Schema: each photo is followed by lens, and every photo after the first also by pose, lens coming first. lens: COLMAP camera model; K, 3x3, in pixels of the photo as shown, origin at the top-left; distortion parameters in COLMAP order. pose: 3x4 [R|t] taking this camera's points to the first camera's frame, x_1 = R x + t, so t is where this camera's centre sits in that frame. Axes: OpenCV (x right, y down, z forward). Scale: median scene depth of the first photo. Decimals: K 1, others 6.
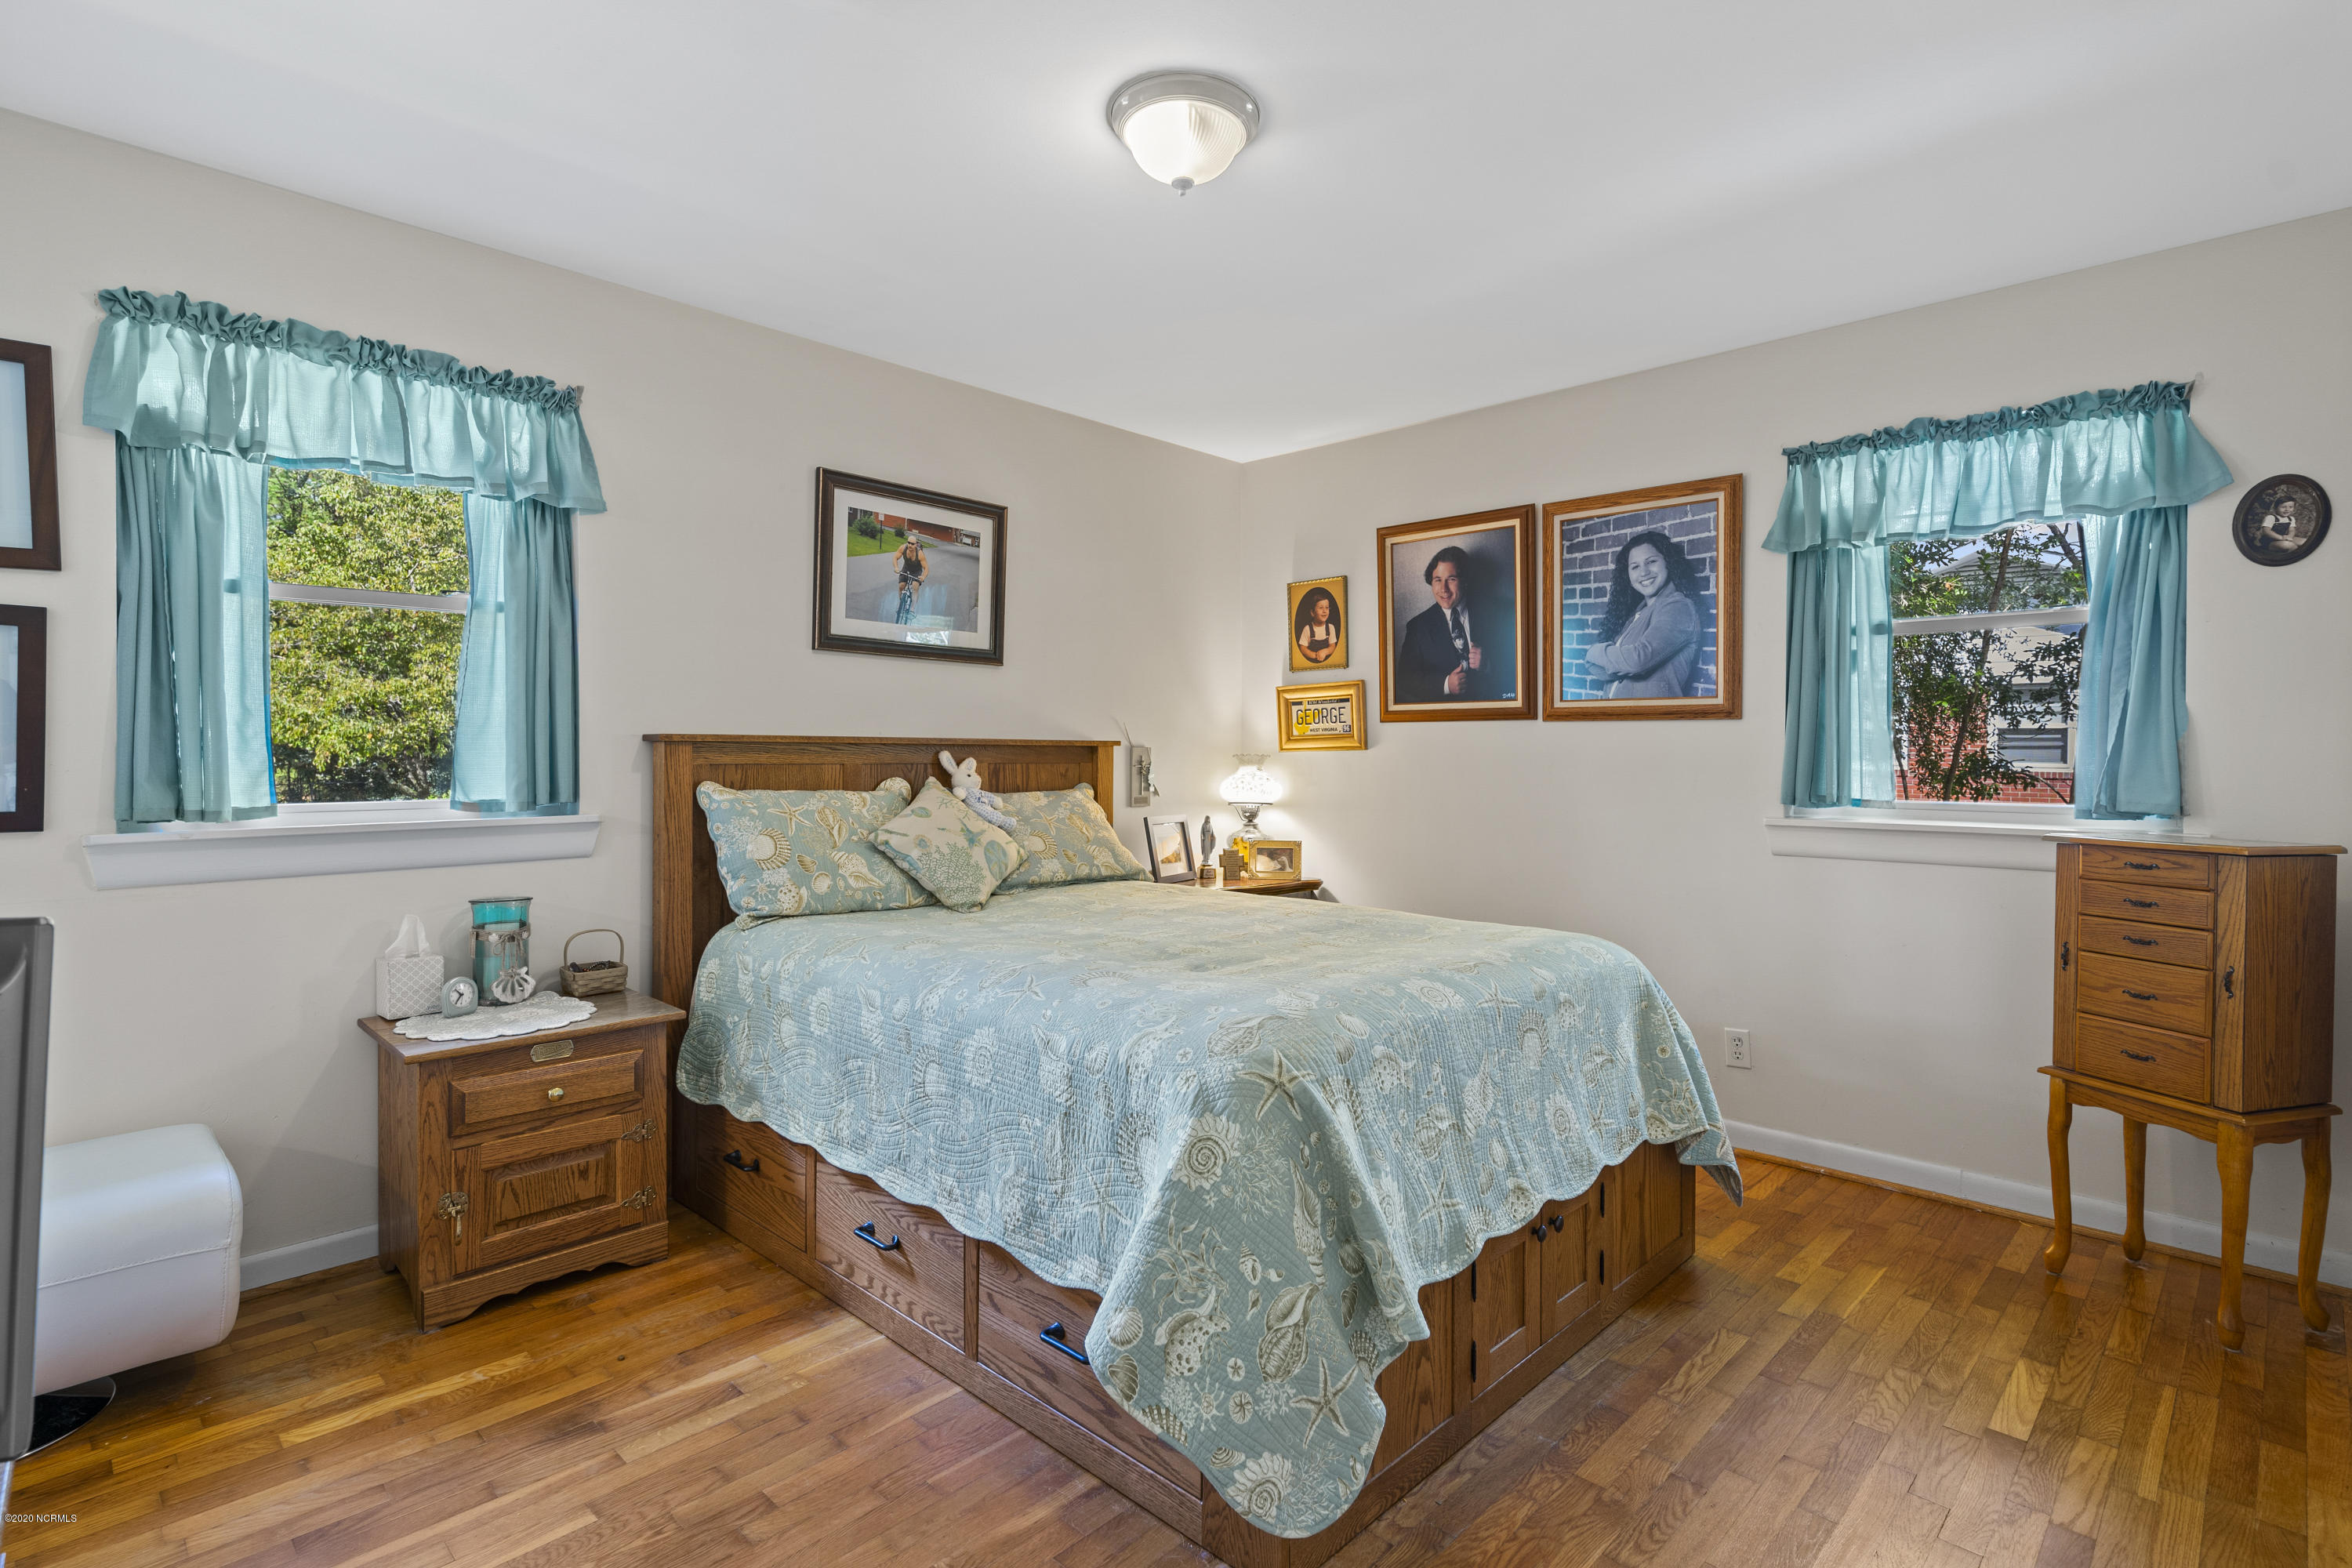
lens RADIAL K [[1135.3, 0, 1171.8], [0, 1135.3, 791.0], [0, 0, 1]] dist [0.001131, 0.000556]
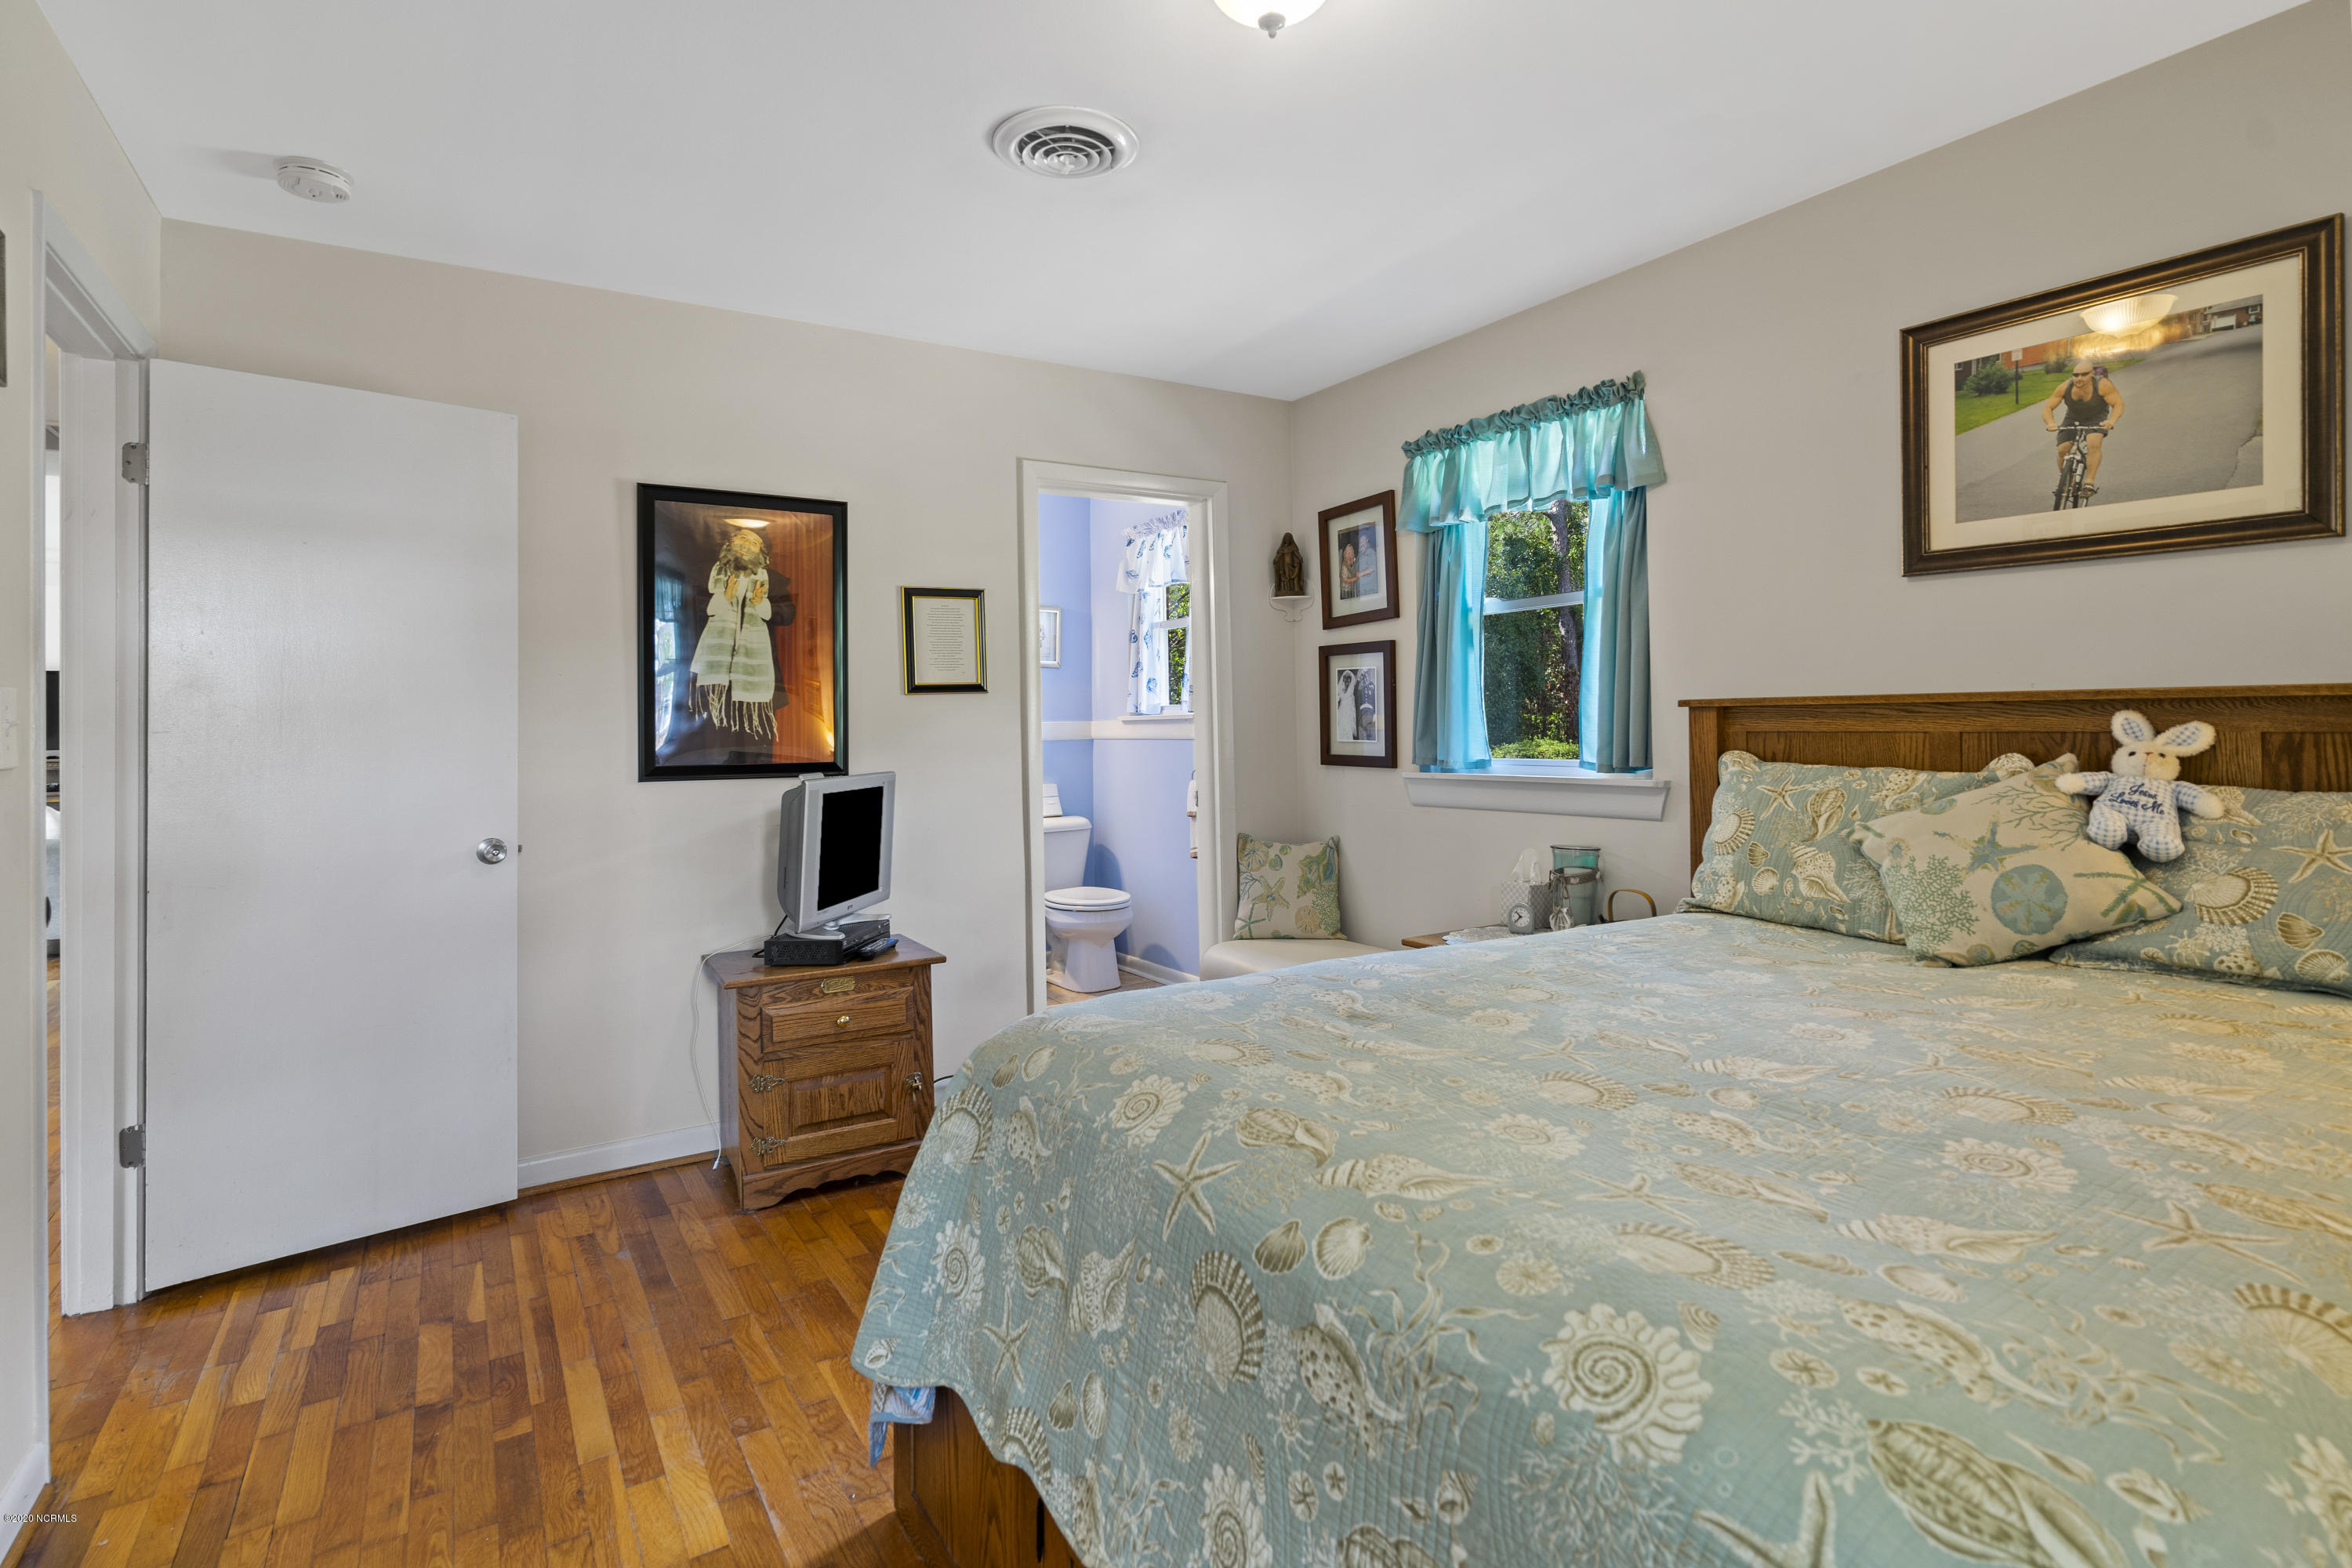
lens RADIAL K [[1160.1, 0, 1175.2], [0, 1160.1, 719.2], [0, 0, 1]] dist [-0.001328, -0.000125]
pose [[-0.229029, -0.008692, -0.973381, 0.559144], [-0.026424, 0.999647, -0.002709, -0.018428], [0.973061, 0.025101, -0.229178, 0.758830]]
